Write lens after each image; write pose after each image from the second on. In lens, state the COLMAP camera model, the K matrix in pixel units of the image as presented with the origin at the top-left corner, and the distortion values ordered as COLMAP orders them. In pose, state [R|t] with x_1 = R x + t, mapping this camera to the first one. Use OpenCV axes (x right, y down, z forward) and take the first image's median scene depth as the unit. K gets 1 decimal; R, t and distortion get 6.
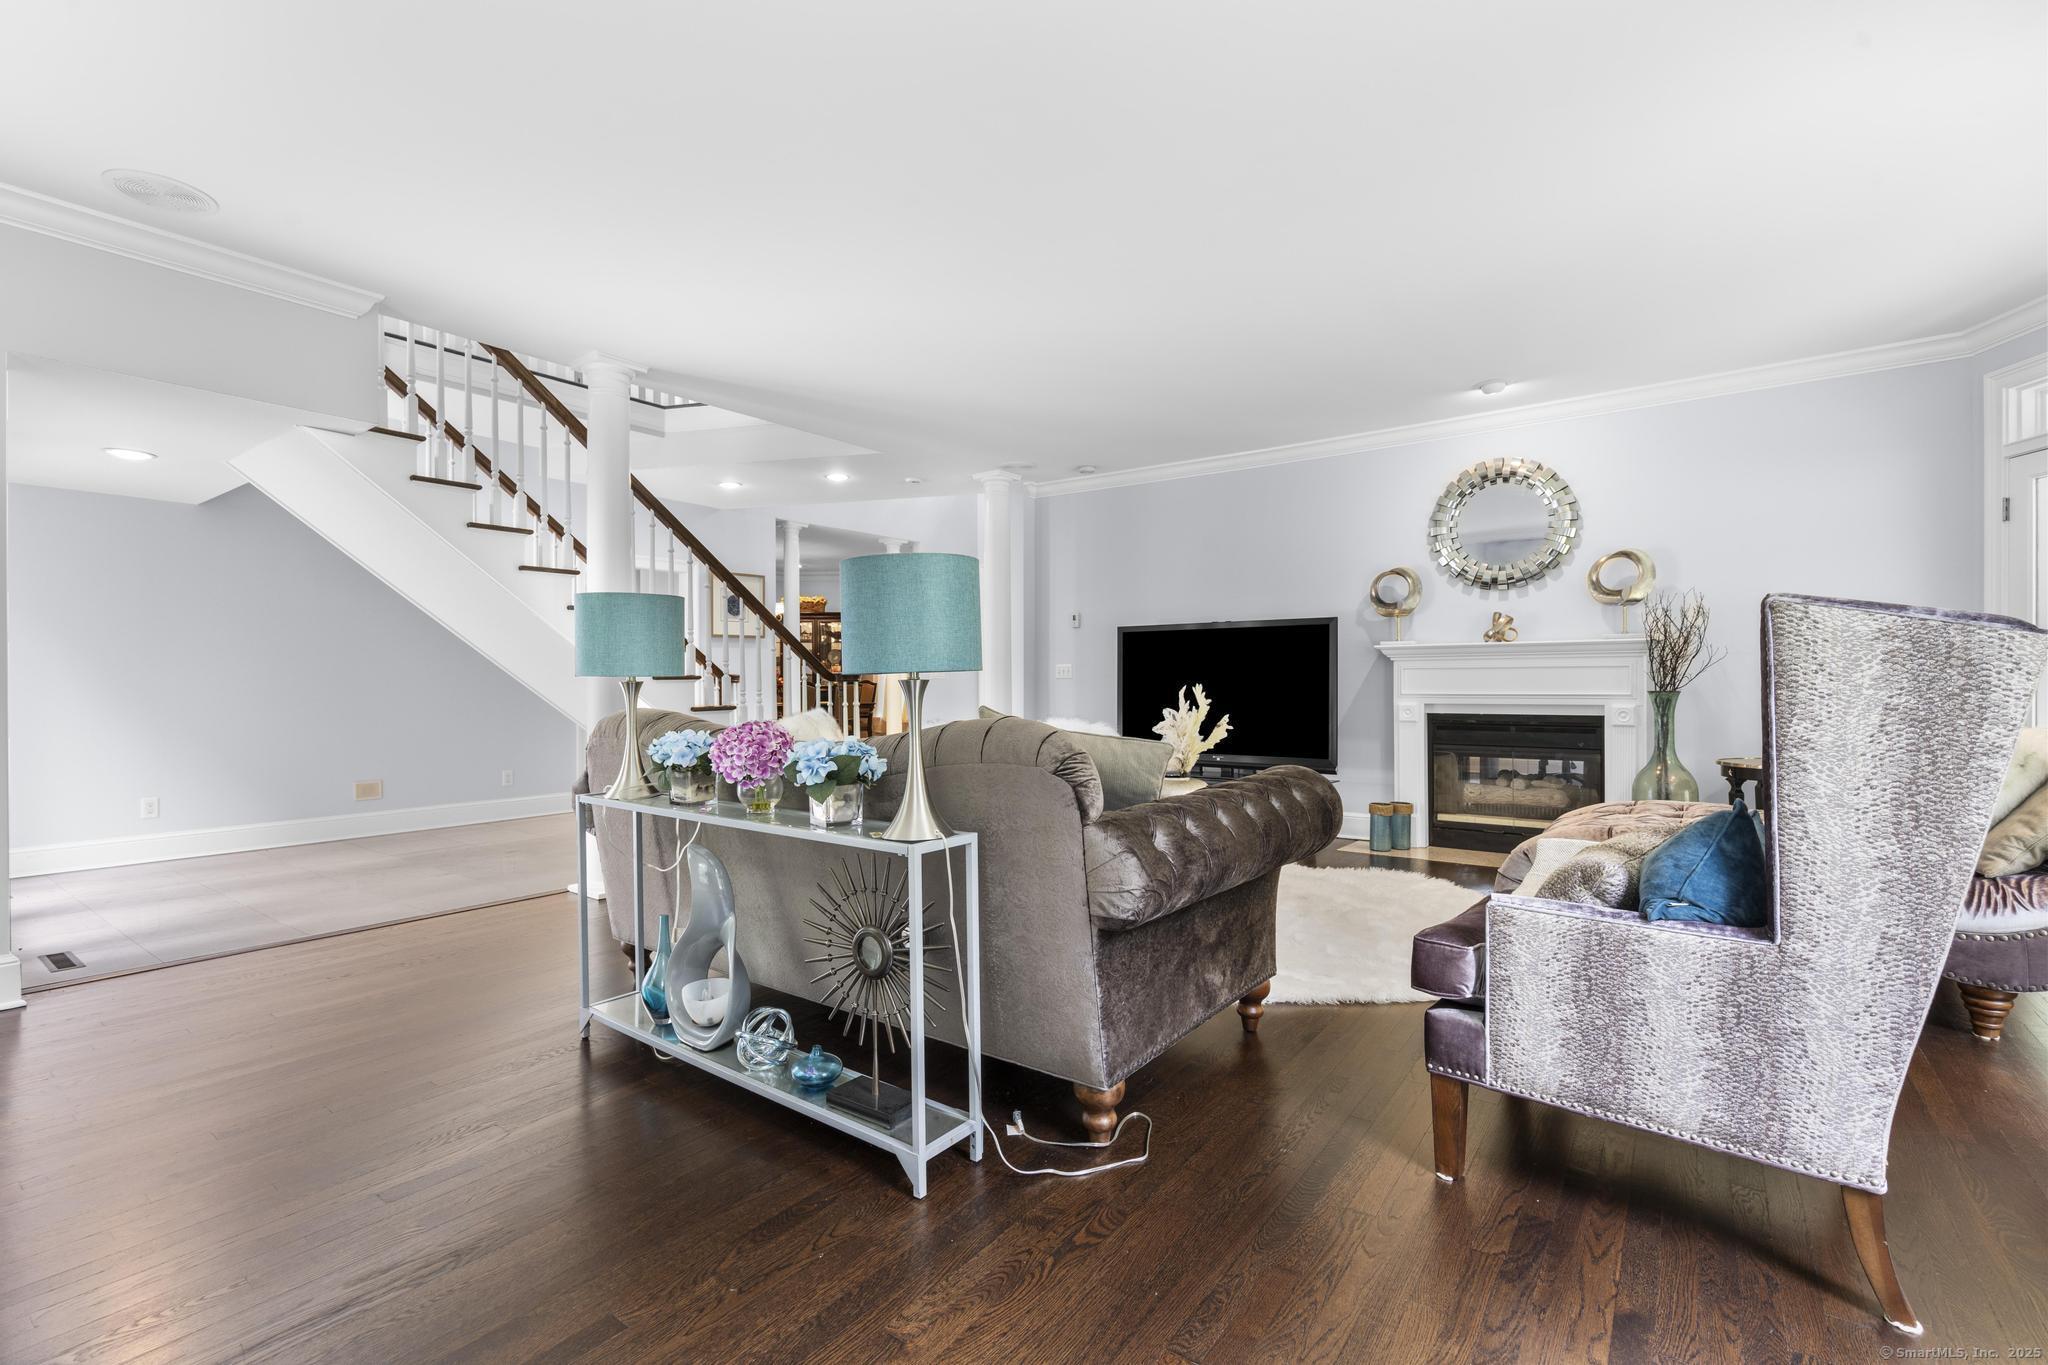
lens RADIAL K [[916.3, 0, 1020.9], [0, 916.3, 679.0], [0, 0, 1]] dist [0.005074, 0.000817]
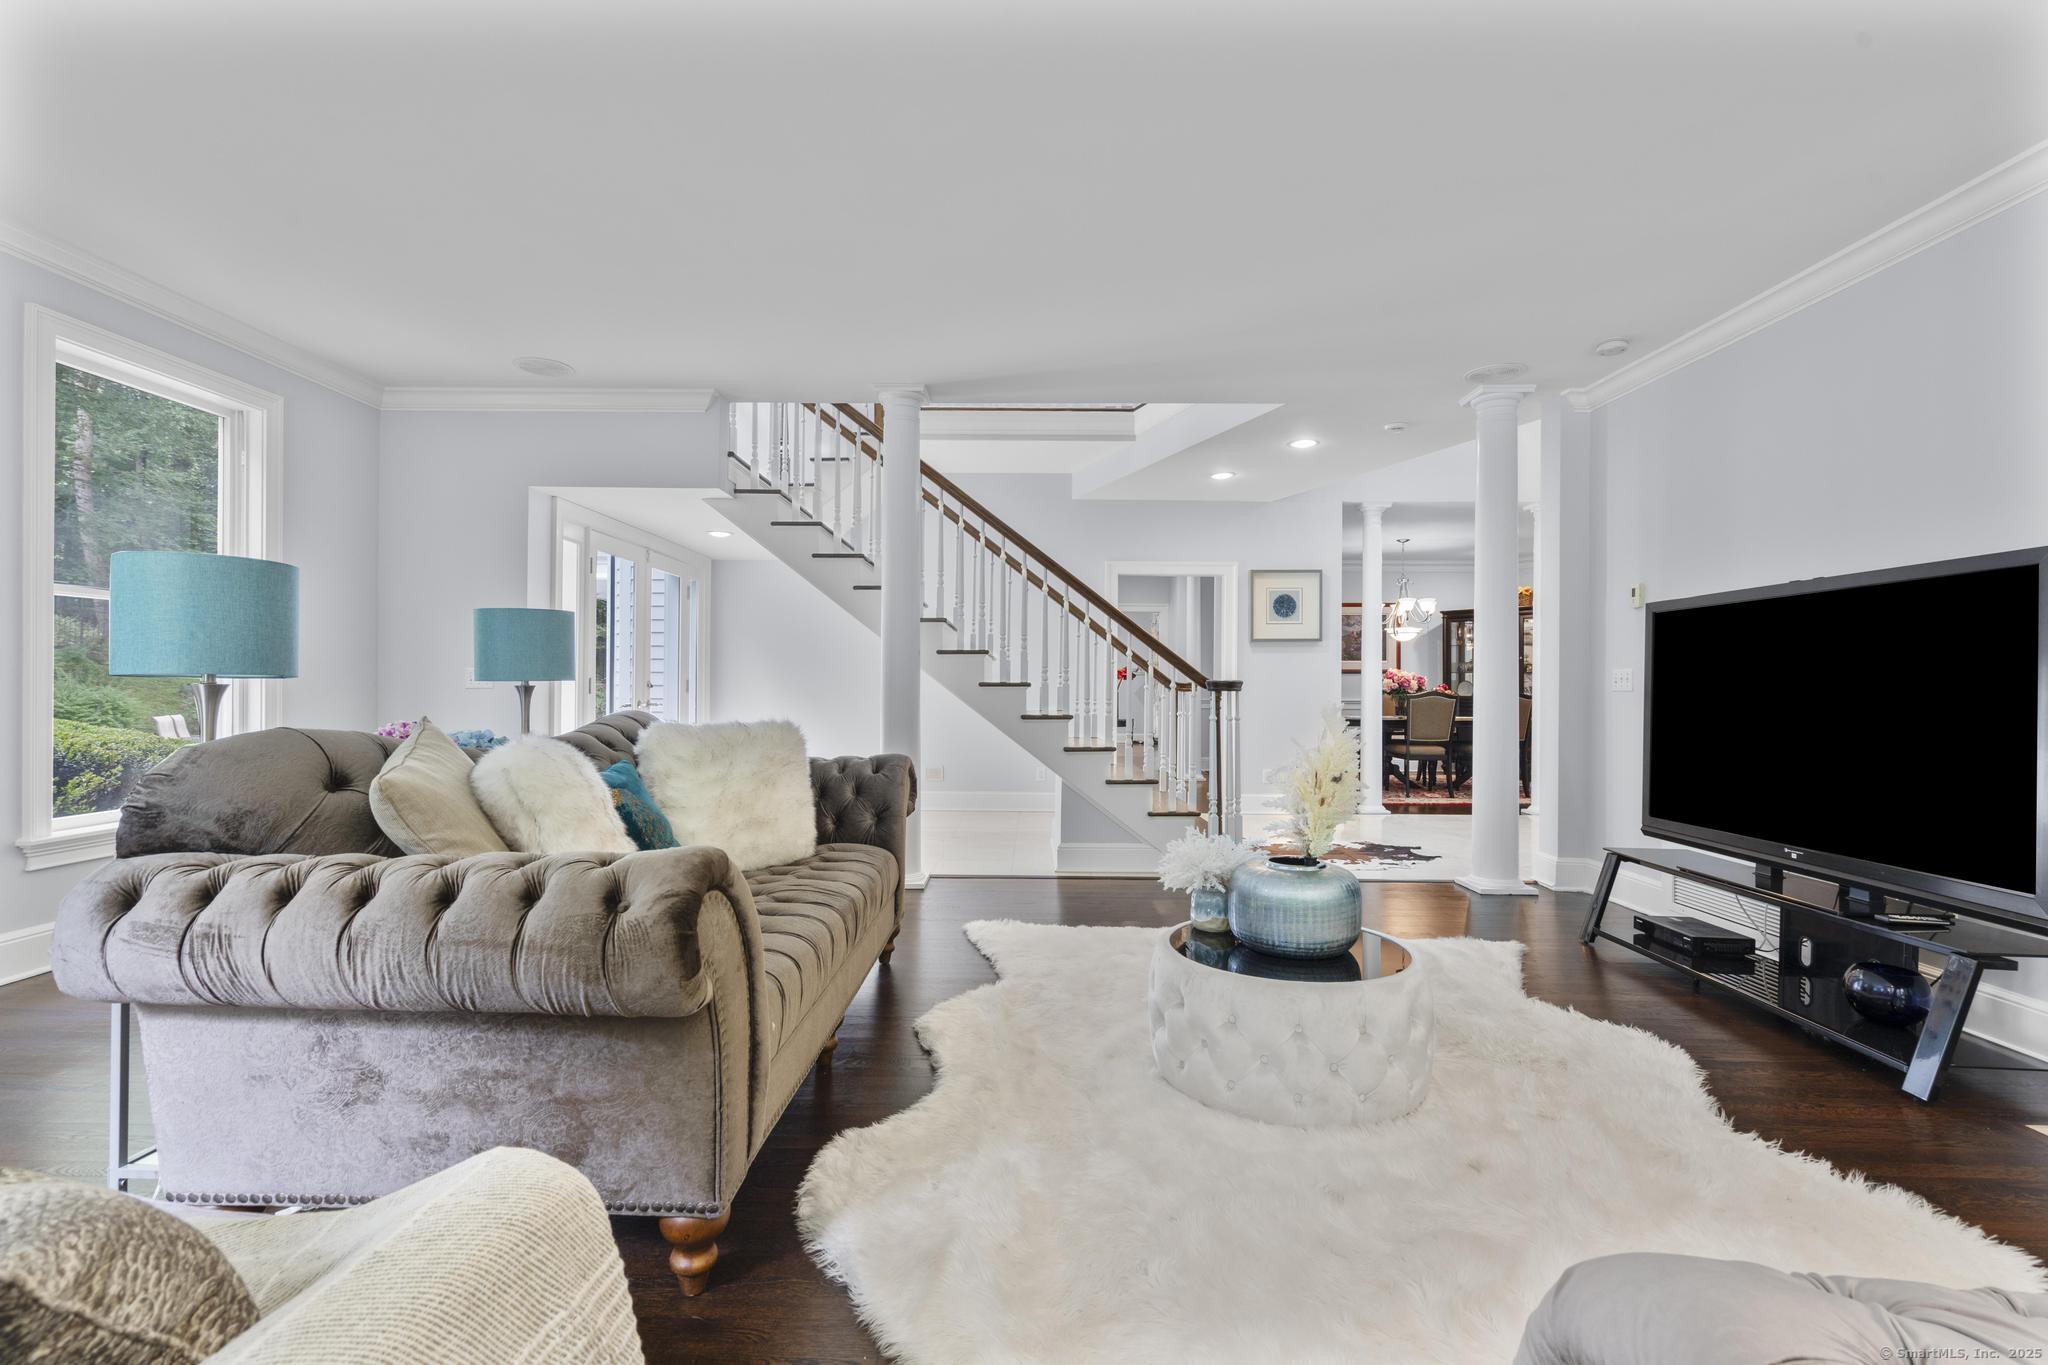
lens RADIAL K [[916.3, 0, 1023.6], [0, 916.3, 684.3], [0, 0, 1]] dist [0.005074, 0.000817]
pose [[0.586191, 0.006582, -0.810146, 0.344270], [-0.009443, 0.999955, 0.001291, -0.002722], [0.810118, 0.006893, 0.586227, 0.335722]]
